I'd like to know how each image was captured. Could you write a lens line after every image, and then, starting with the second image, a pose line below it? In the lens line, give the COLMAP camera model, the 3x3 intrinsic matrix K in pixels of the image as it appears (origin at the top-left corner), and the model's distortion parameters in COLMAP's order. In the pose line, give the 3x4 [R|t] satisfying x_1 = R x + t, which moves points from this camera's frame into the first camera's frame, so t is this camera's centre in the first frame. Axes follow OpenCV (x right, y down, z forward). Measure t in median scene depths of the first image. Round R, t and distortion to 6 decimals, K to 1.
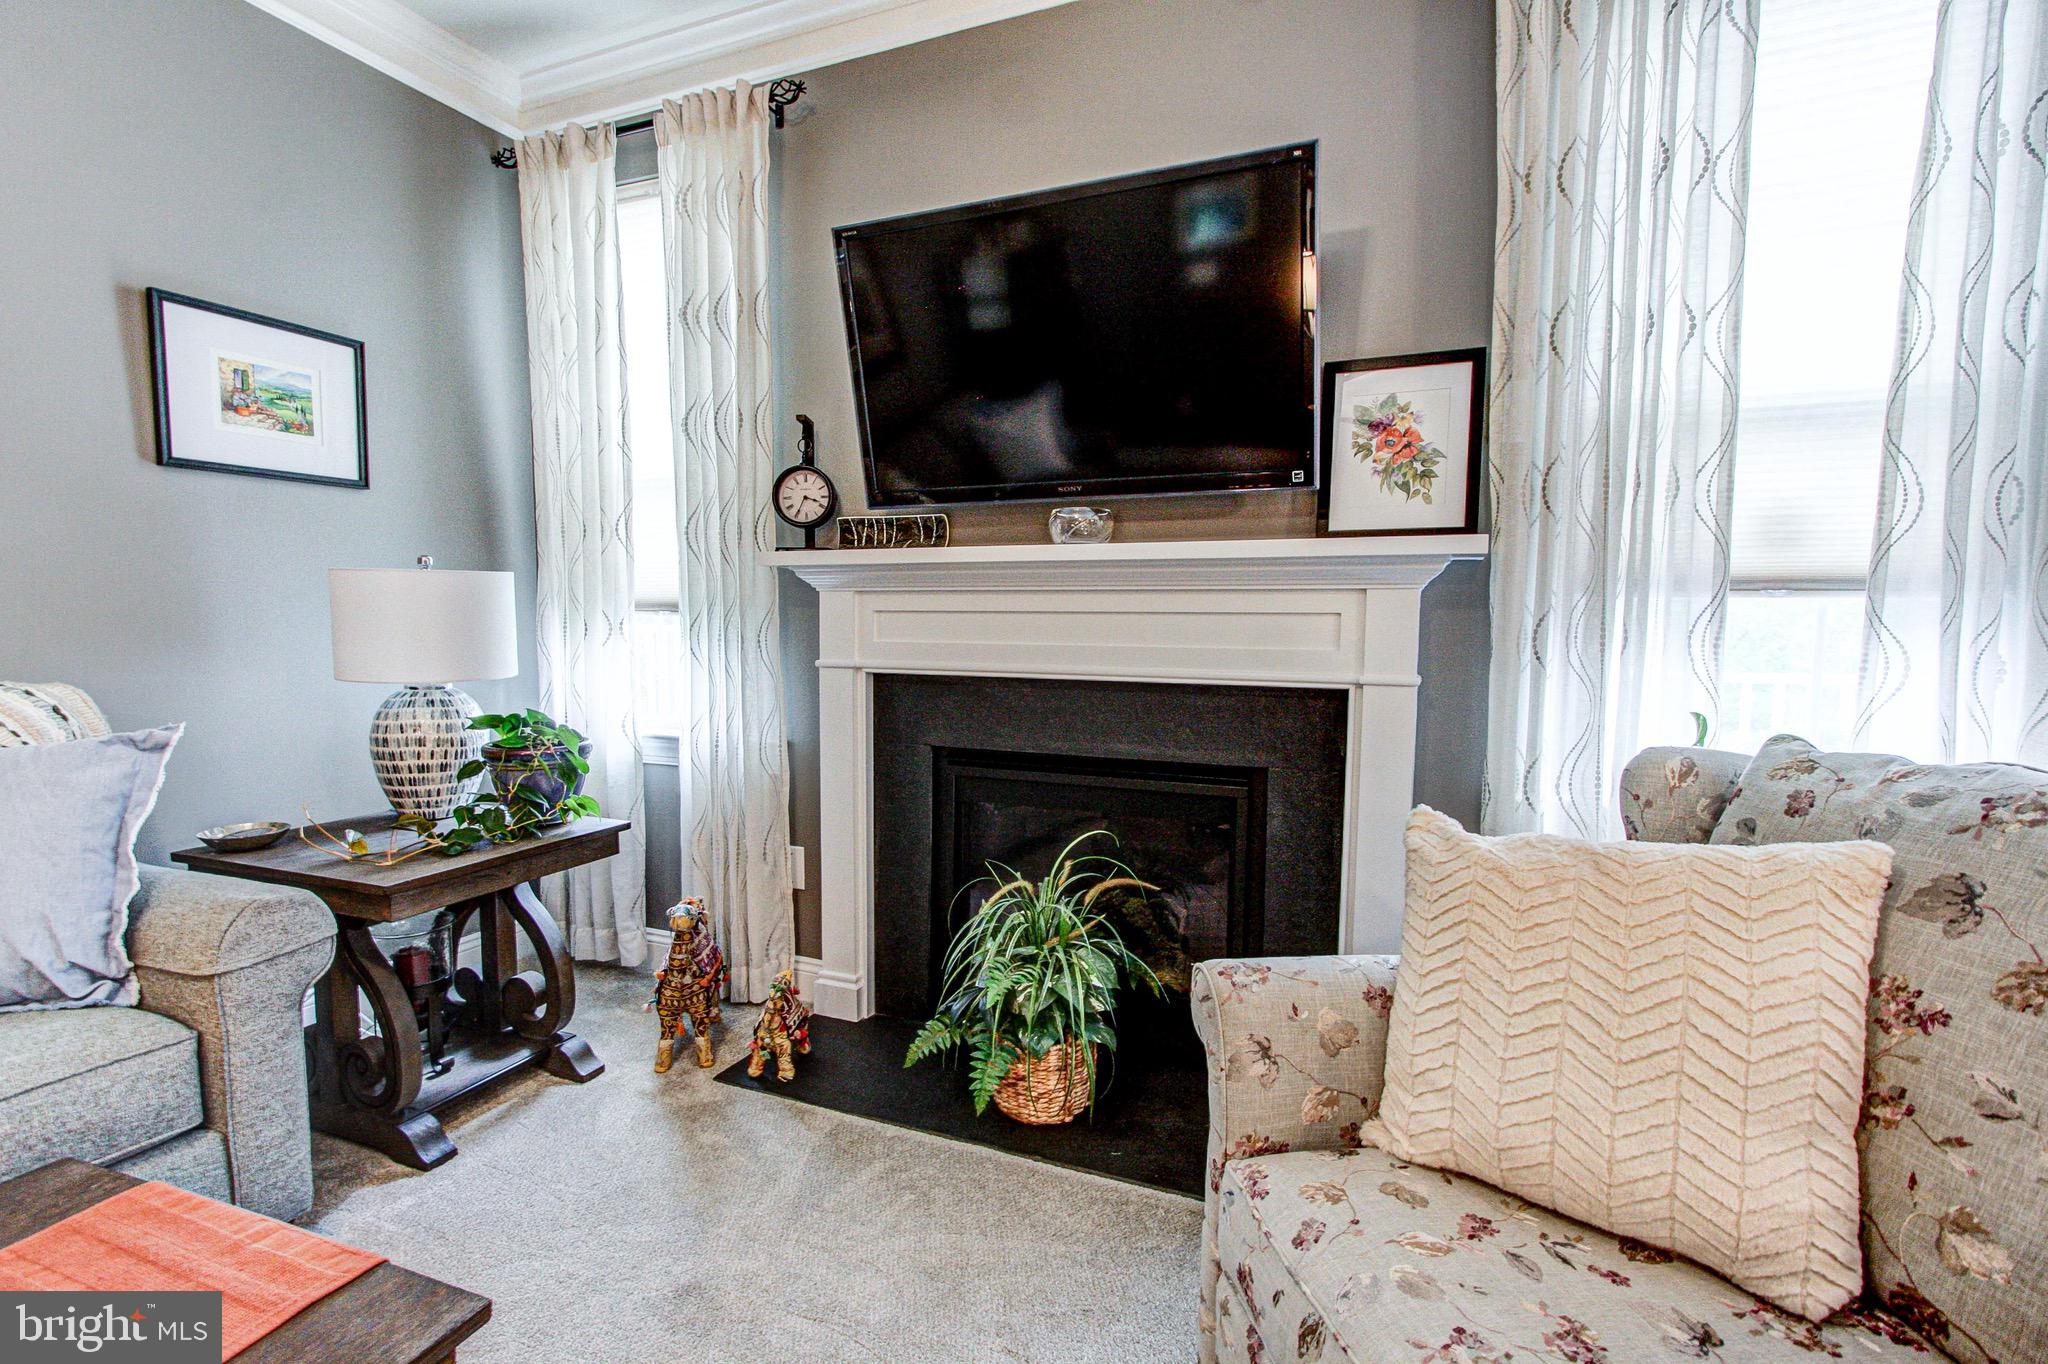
lens RADIAL K [[959.0, 0, 1025.7], [0, 959.0, 700.5], [0, 0, 1]] dist [-0.007931, -0.000389]
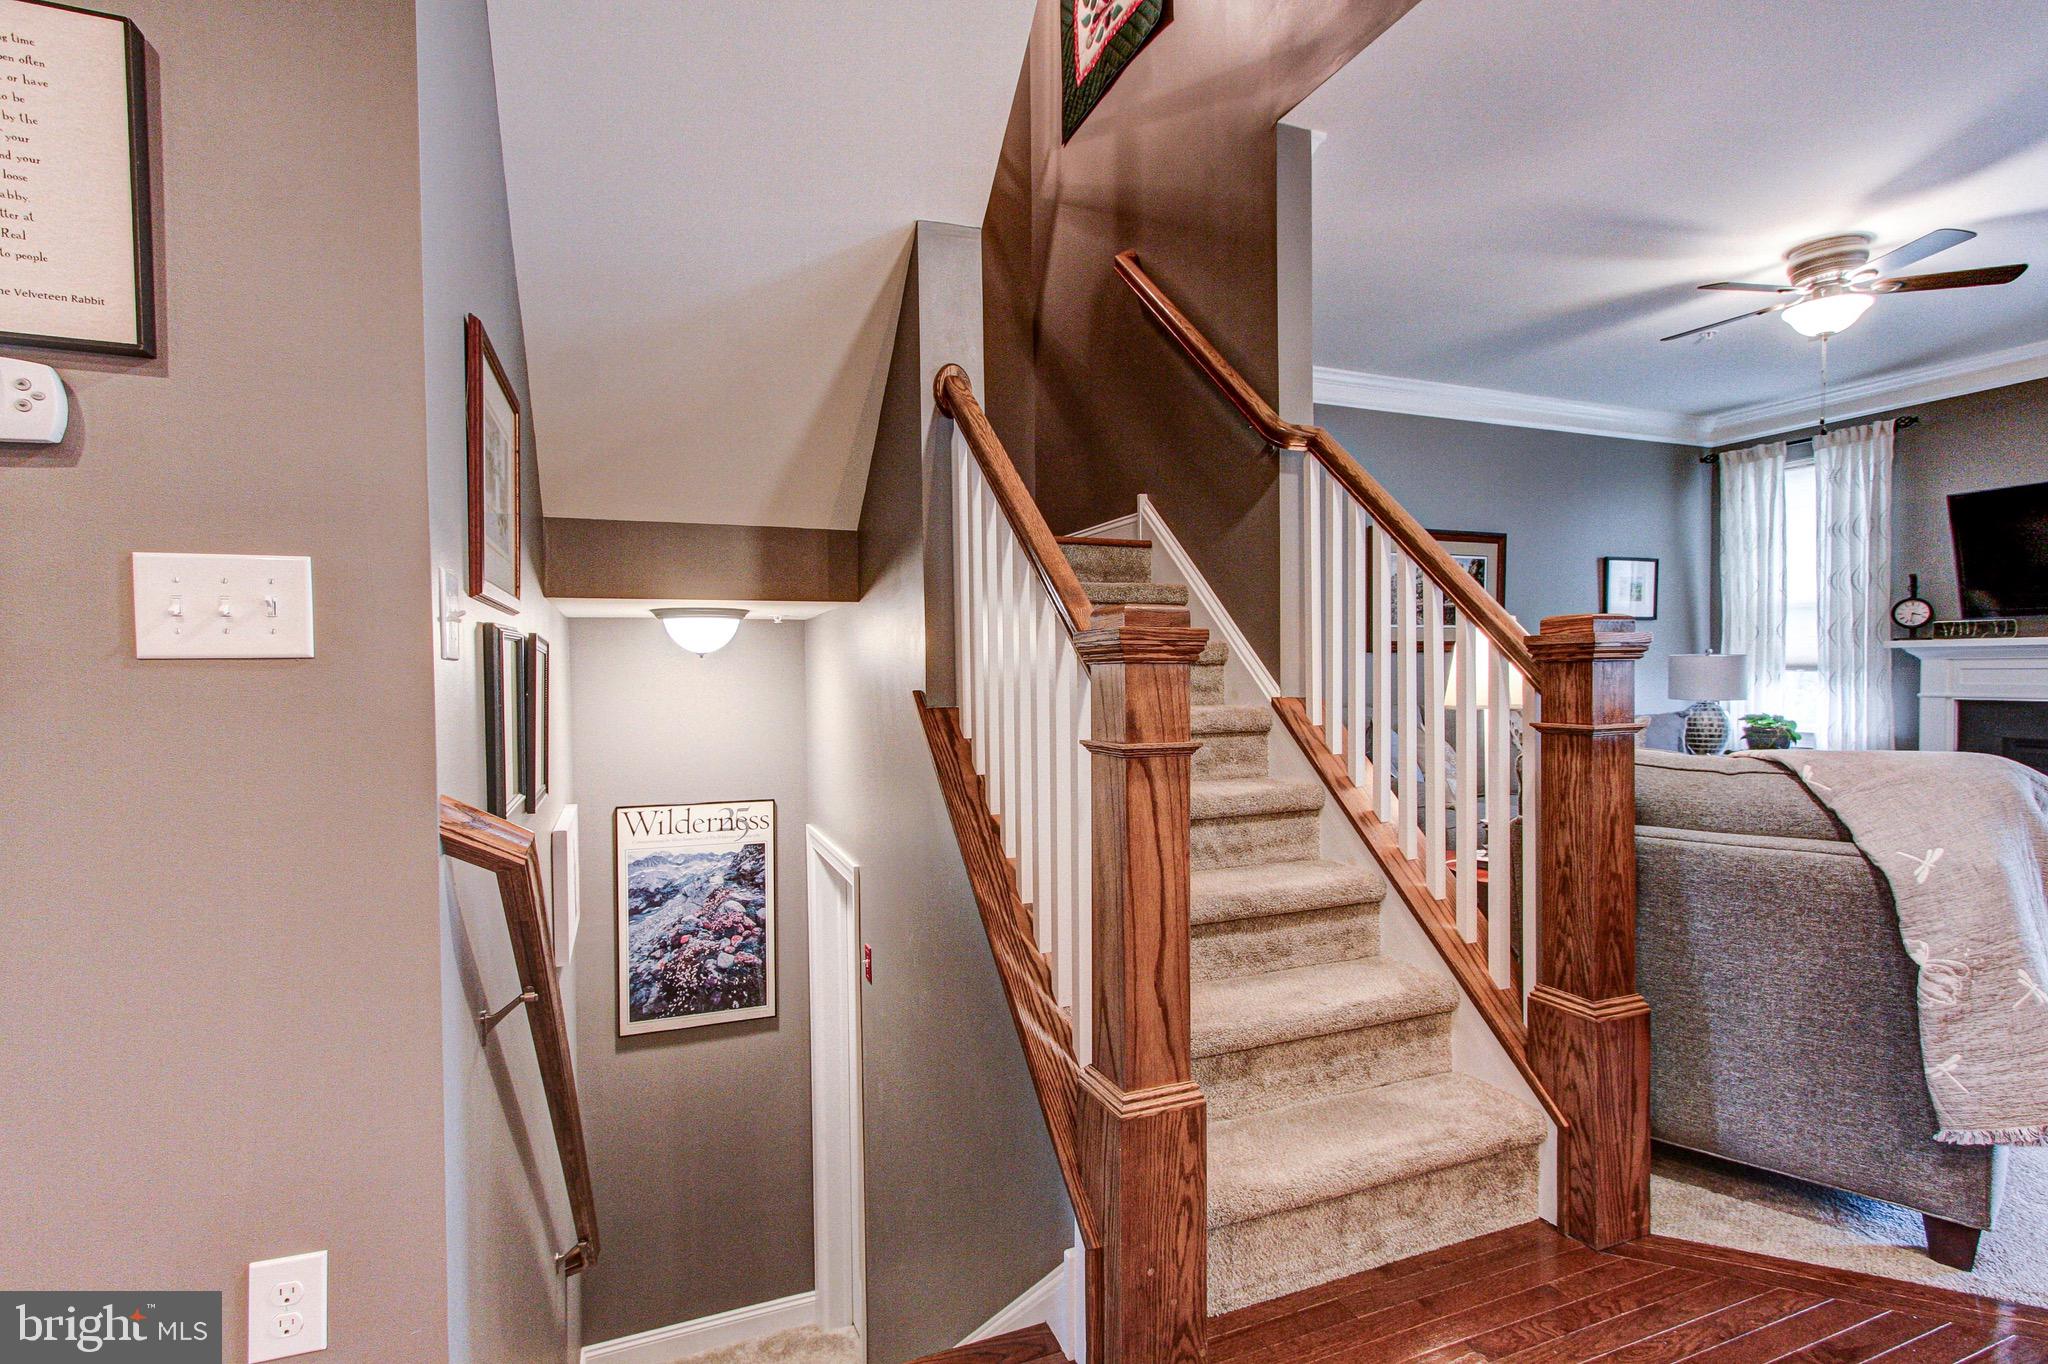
lens RADIAL K [[968.1, 0, 1010.6], [0, 968.1, 701.5], [0, 0, 1]] dist [-0.002788, -0.000252]
pose [[0.698213, 0.006656, -0.715859, -0.107677], [-0.046436, 0.998272, -0.036009, 0.145611], [0.714383, 0.058384, 0.697315, -1.902957]]
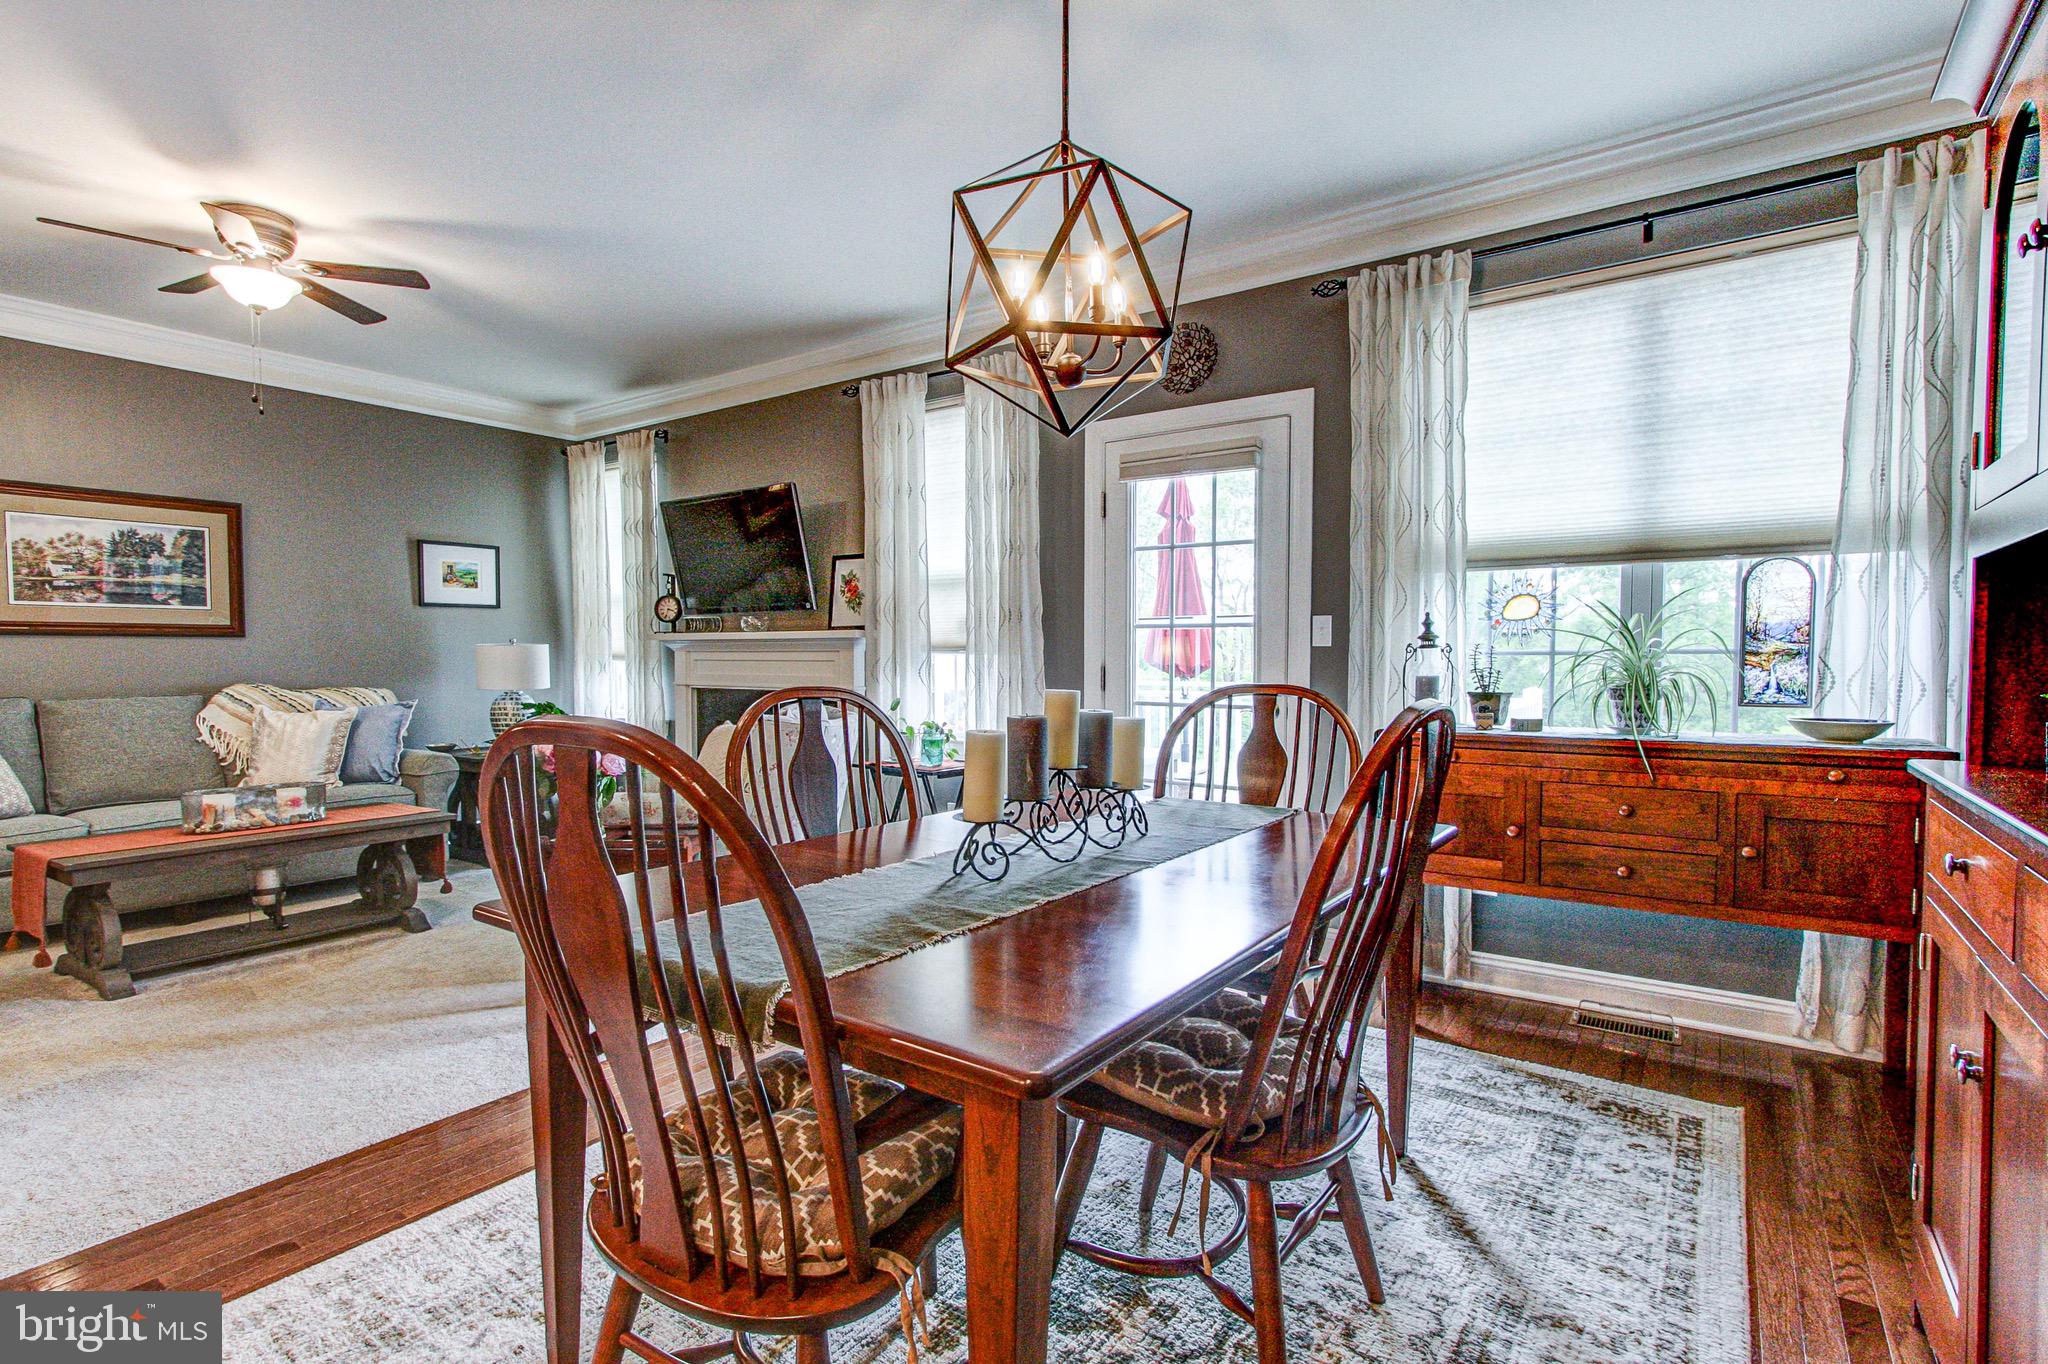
lens RADIAL K [[992.3, 0, 1019.9], [0, 992.3, 698.4], [0, 0, 1]] dist [-0.003014, 0.004773]
pose [[0.975652, 0.002218, -0.219315, 1.151839], [-0.012002, 0.998991, -0.043286, 0.090814], [0.218997, 0.044864, 0.974693, -1.138071]]
